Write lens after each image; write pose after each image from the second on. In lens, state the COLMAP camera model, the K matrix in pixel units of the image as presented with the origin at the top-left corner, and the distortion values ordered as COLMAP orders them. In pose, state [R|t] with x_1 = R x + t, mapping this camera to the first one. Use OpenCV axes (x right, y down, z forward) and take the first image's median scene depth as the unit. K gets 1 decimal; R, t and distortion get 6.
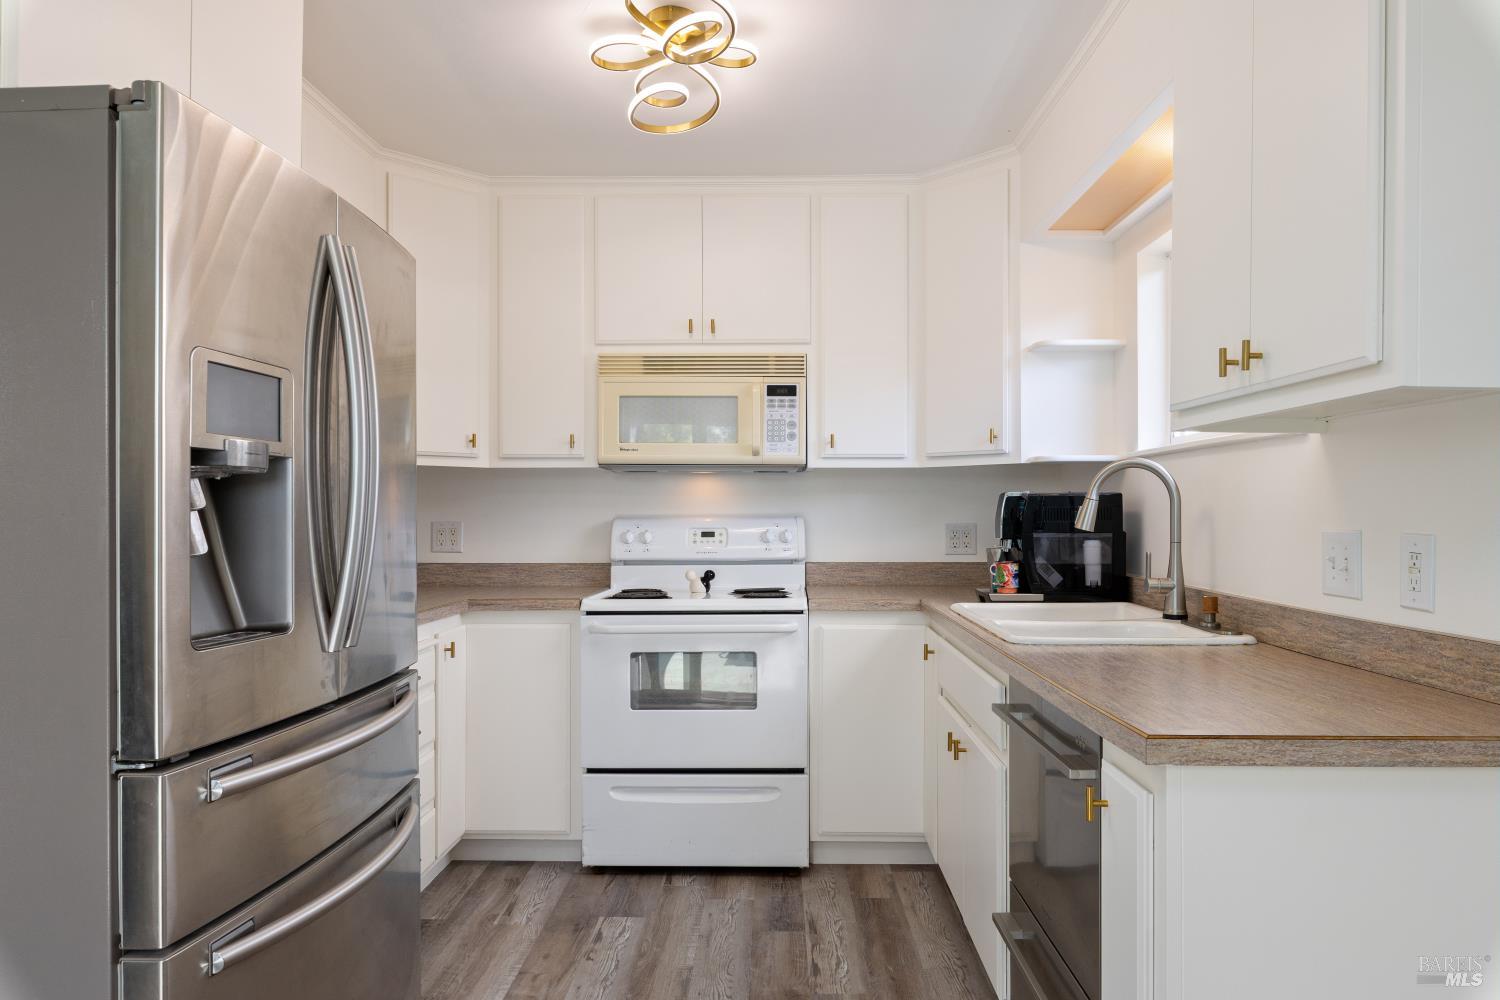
lens RADIAL K [[1048.8, 0, 750.0], [0, 1048.8, 500.0], [0, 0, 1]] dist [-0.000496, 0.000122]
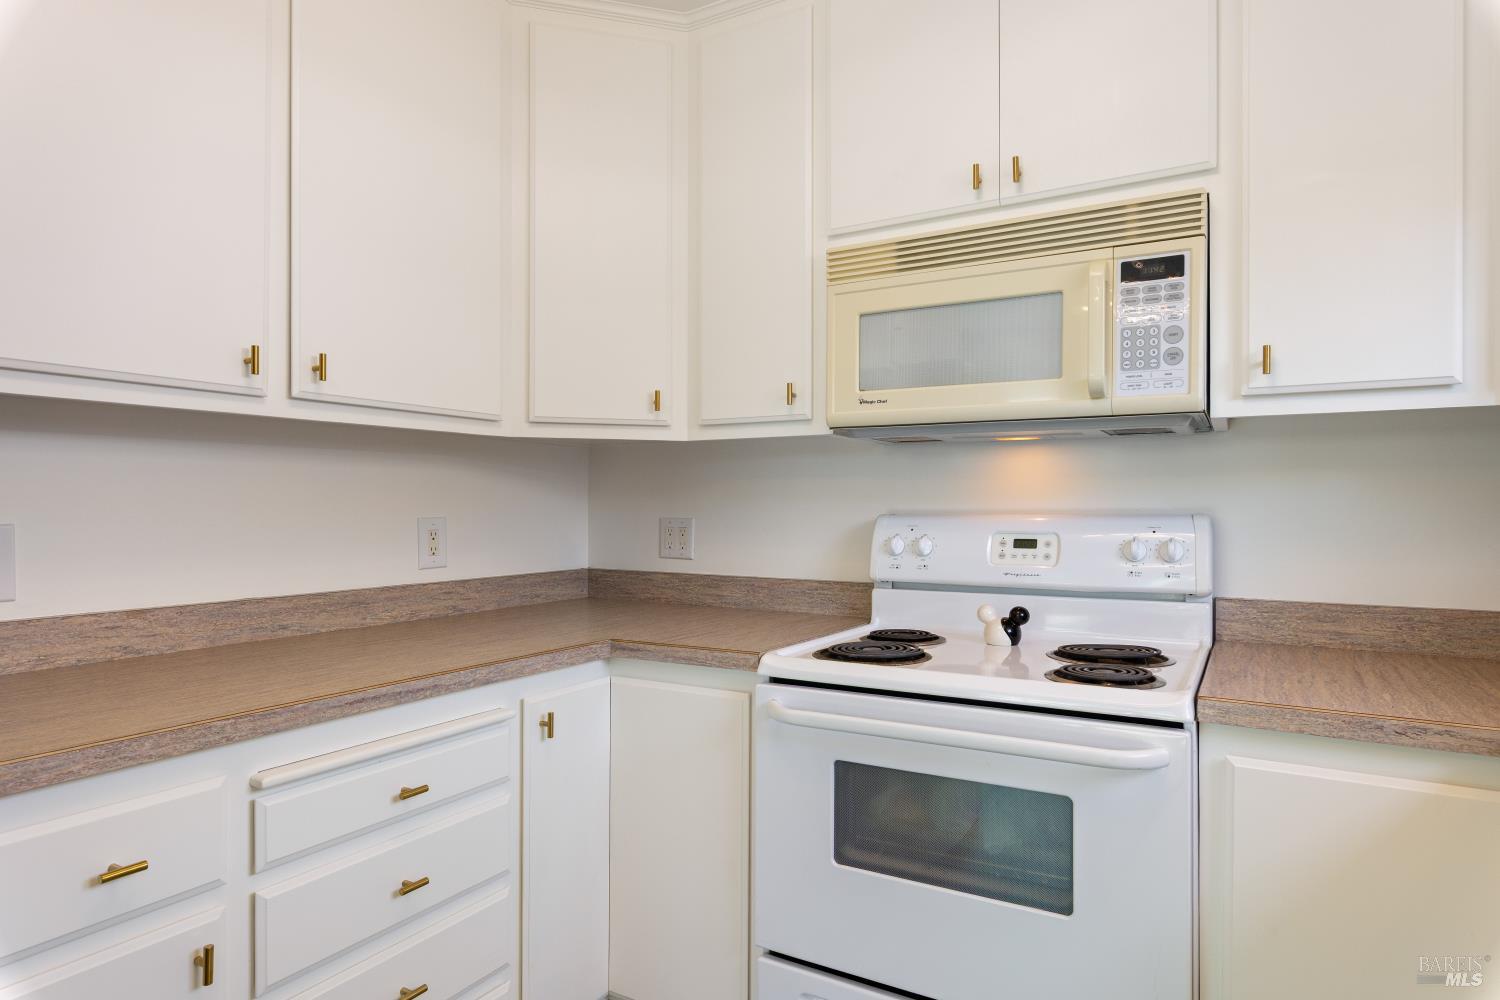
lens RADIAL K [[835.6, 0, 770.4], [0, 835.6, 507.6], [0, 0, 1]] dist [0.001202, -0.000380]
pose [[0.881213, 0.002287, -0.472713, 0.058854], [0.003896, 0.999919, 0.012101, 0.006737], [0.472703, -0.012505, 0.881133, 0.546715]]
